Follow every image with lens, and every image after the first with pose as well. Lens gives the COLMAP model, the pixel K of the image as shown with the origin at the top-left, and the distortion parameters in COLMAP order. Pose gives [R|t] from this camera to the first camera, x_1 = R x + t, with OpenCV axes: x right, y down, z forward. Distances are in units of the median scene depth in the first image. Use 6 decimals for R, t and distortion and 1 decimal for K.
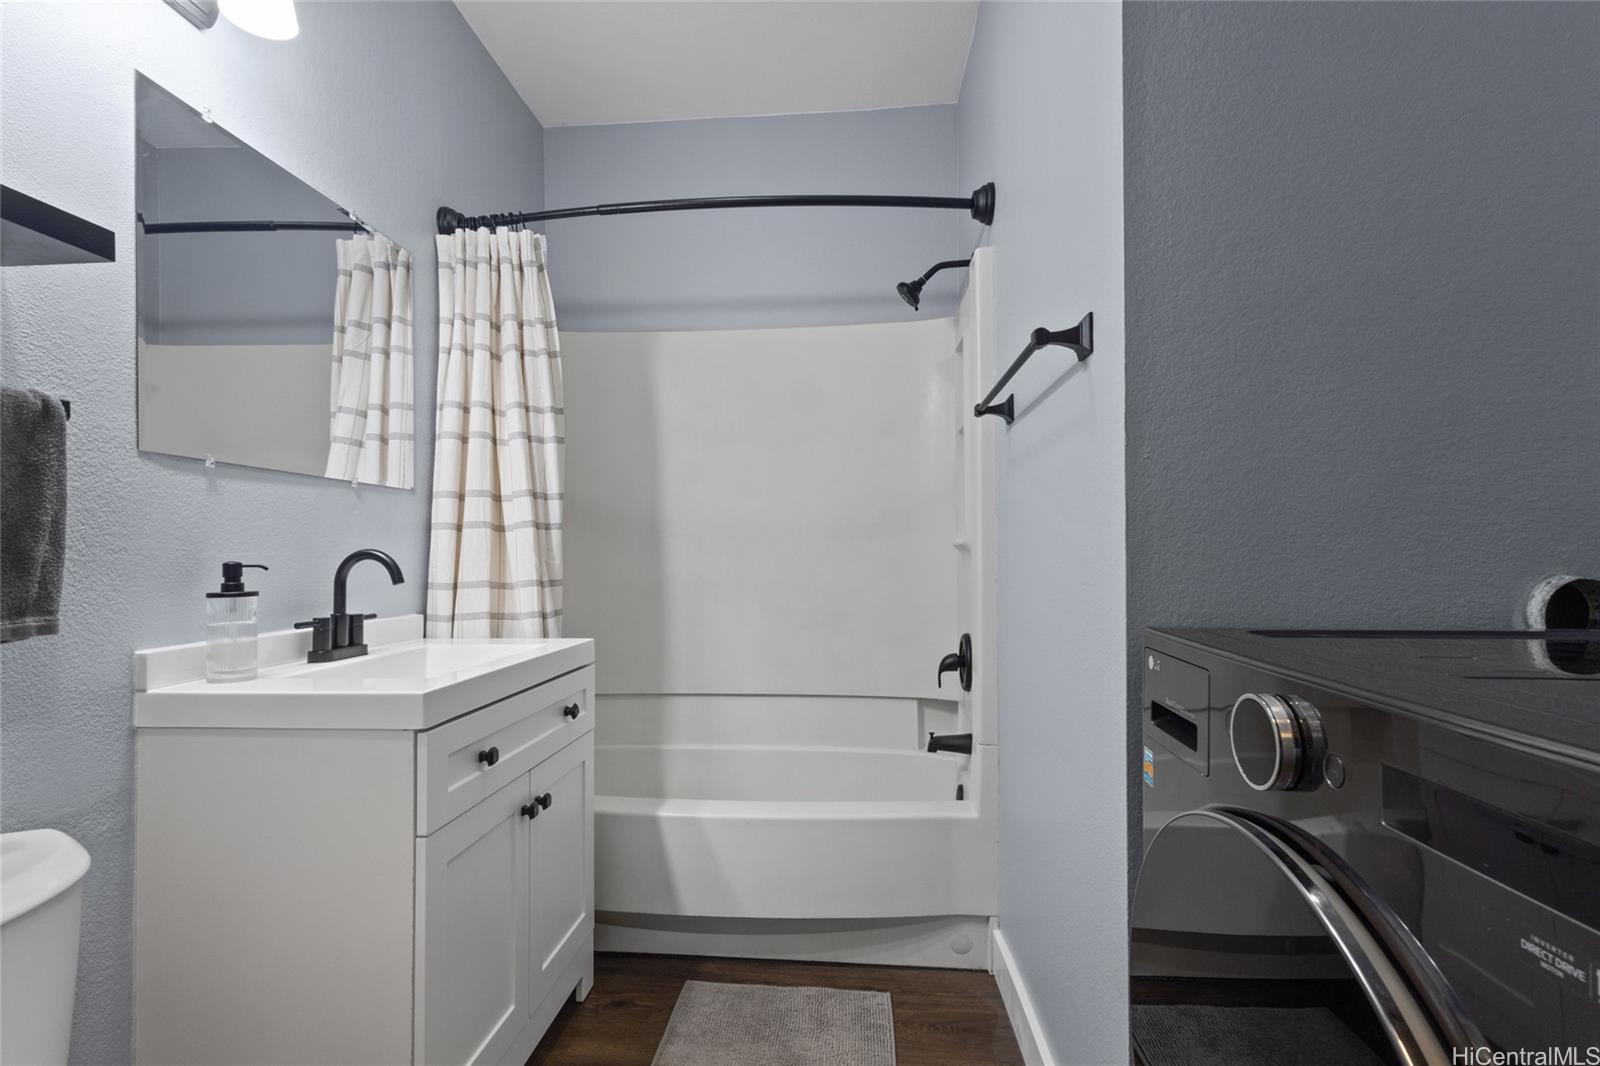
lens RADIAL K [[763.4, 0, 791.1], [0, 763.4, 537.9], [0, 0, 1]] dist [0.005724, 0.000771]
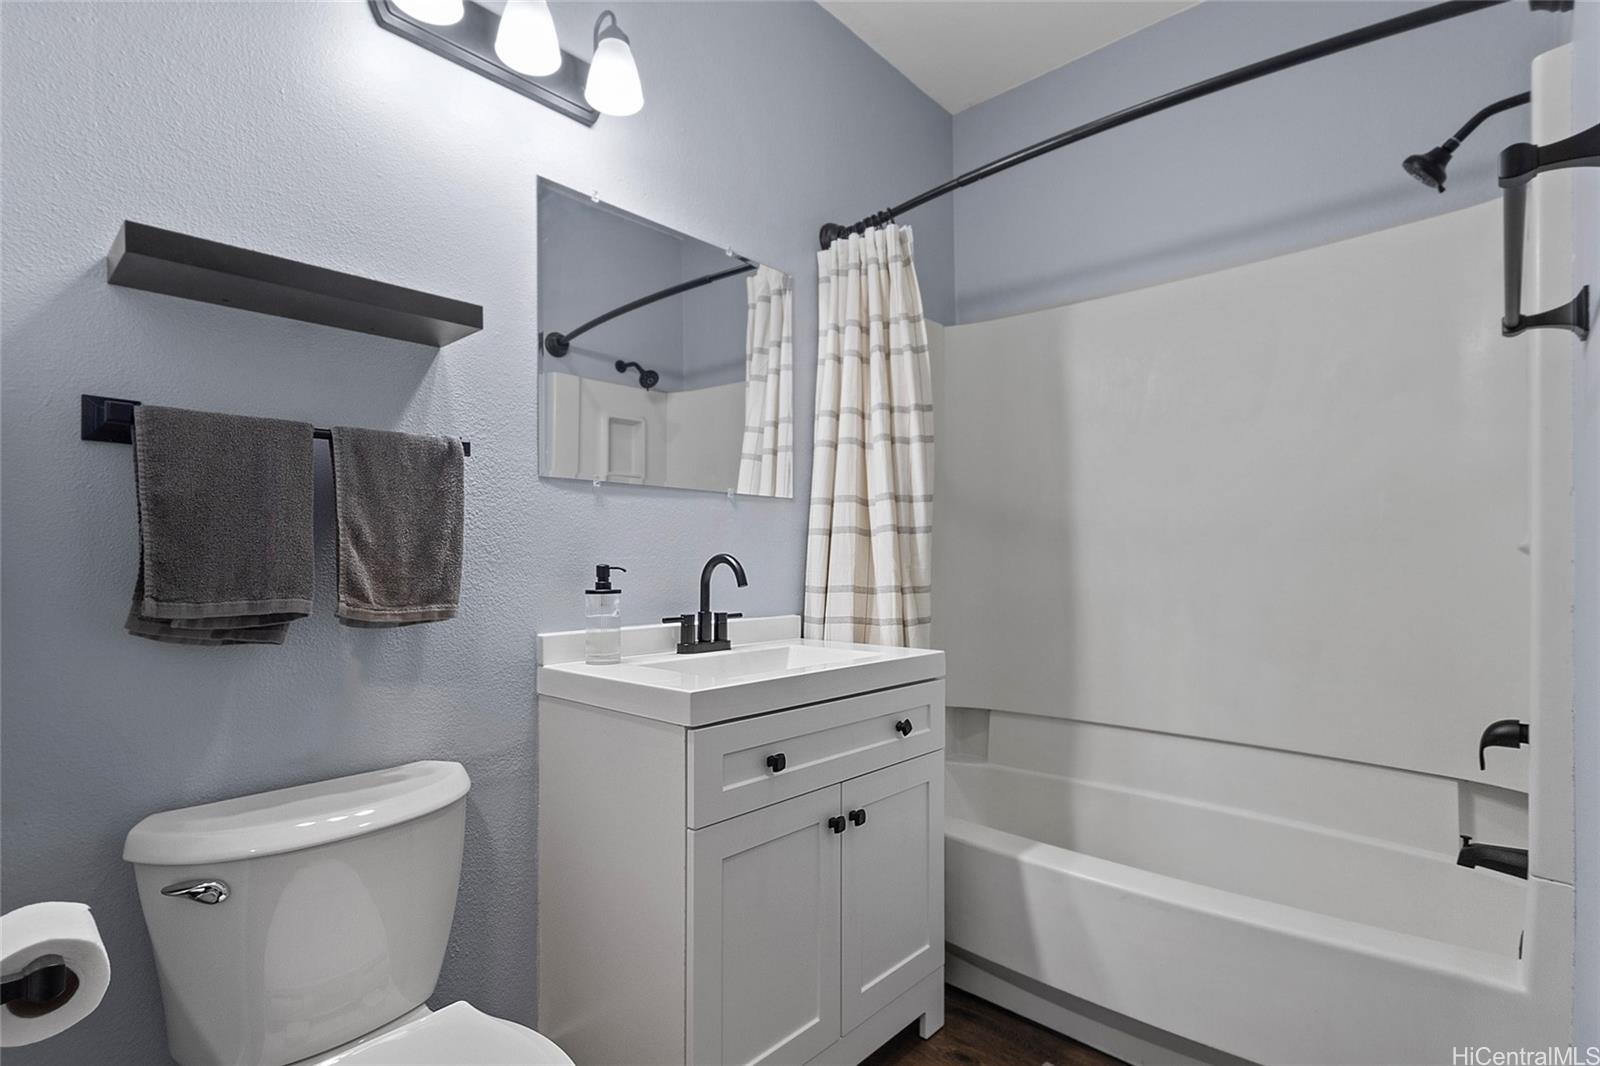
lens RADIAL K [[763.4, 0, 818.3], [0, 763.4, 552.8], [0, 0, 1]] dist [0.005724, 0.000771]
pose [[0.788840, 0.000996, -0.614598, 0.185377], [0.008028, 0.999897, 0.011924, 0.000912], [0.614547, -0.014340, 0.788750, 0.180534]]
